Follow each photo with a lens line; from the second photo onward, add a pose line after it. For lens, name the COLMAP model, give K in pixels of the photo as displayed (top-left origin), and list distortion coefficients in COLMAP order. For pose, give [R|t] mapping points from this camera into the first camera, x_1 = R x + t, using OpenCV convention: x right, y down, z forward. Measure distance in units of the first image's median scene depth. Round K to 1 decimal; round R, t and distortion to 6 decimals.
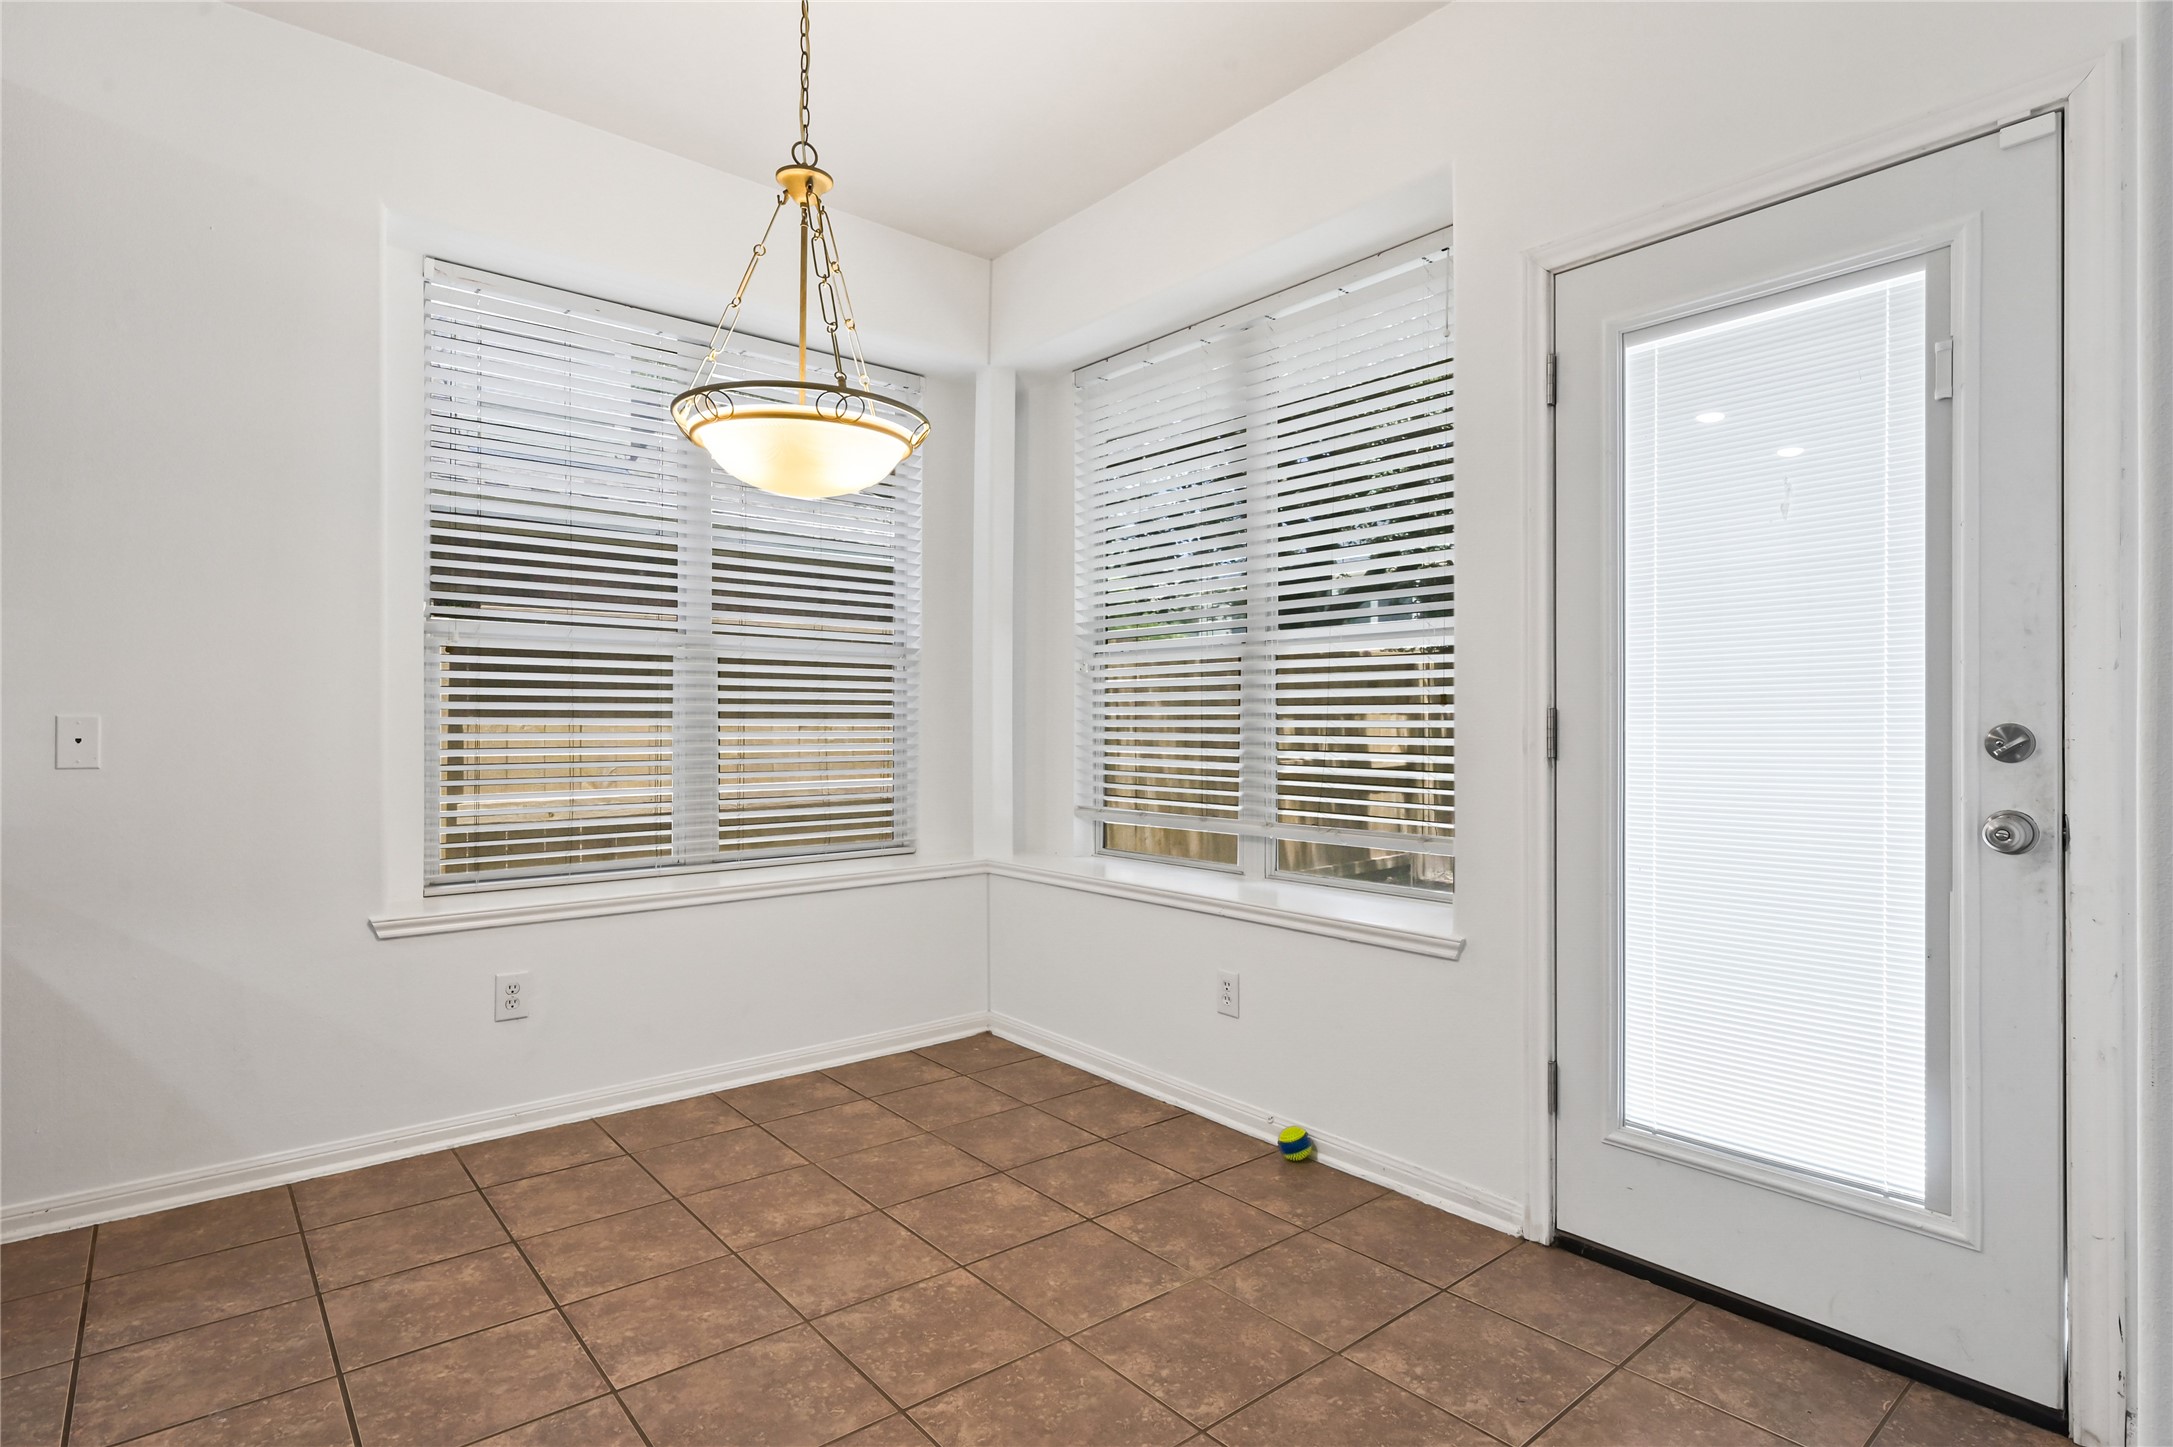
lens RADIAL K [[1129.5, 0, 1086.8], [0, 1129.5, 718.8], [0, 0, 1]] dist [-0.001380, -0.001075]
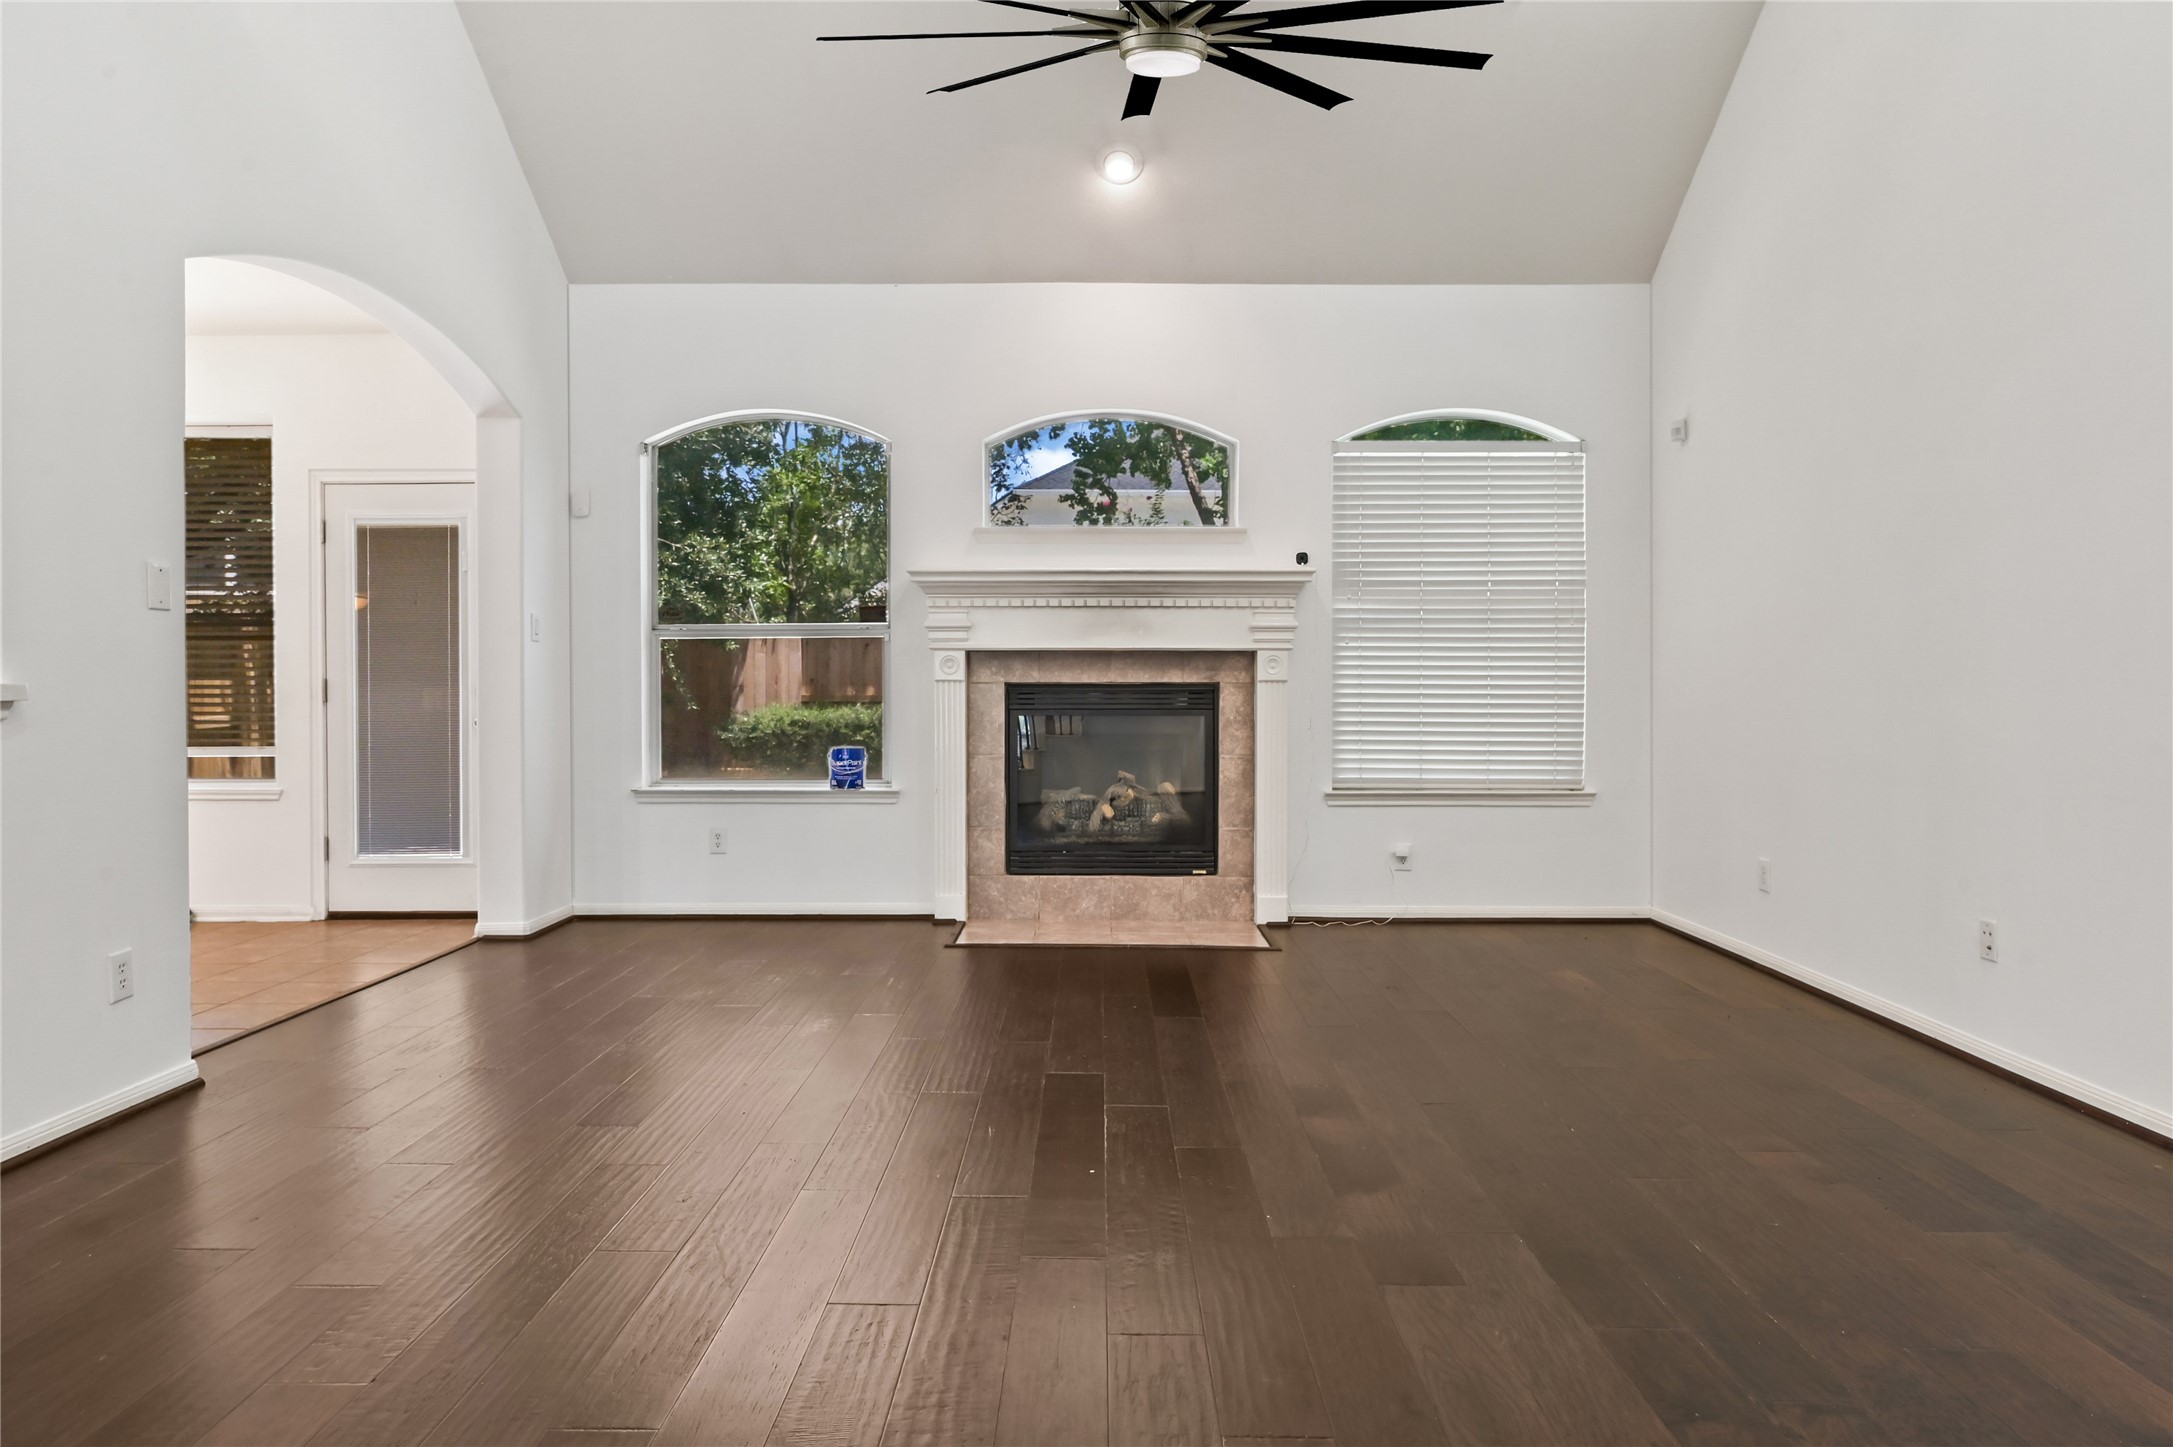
lens RADIAL K [[1337.3, 0, 1090.3], [0, 1337.3, 702.7], [0, 0, 1]] dist [-0.007687, -0.000734]
pose [[0.643776, -0.006254, 0.765188, -0.626253], [0.007303, 0.999971, 0.002029, 0.043252], [-0.765179, 0.004281, 0.643804, -1.841818]]
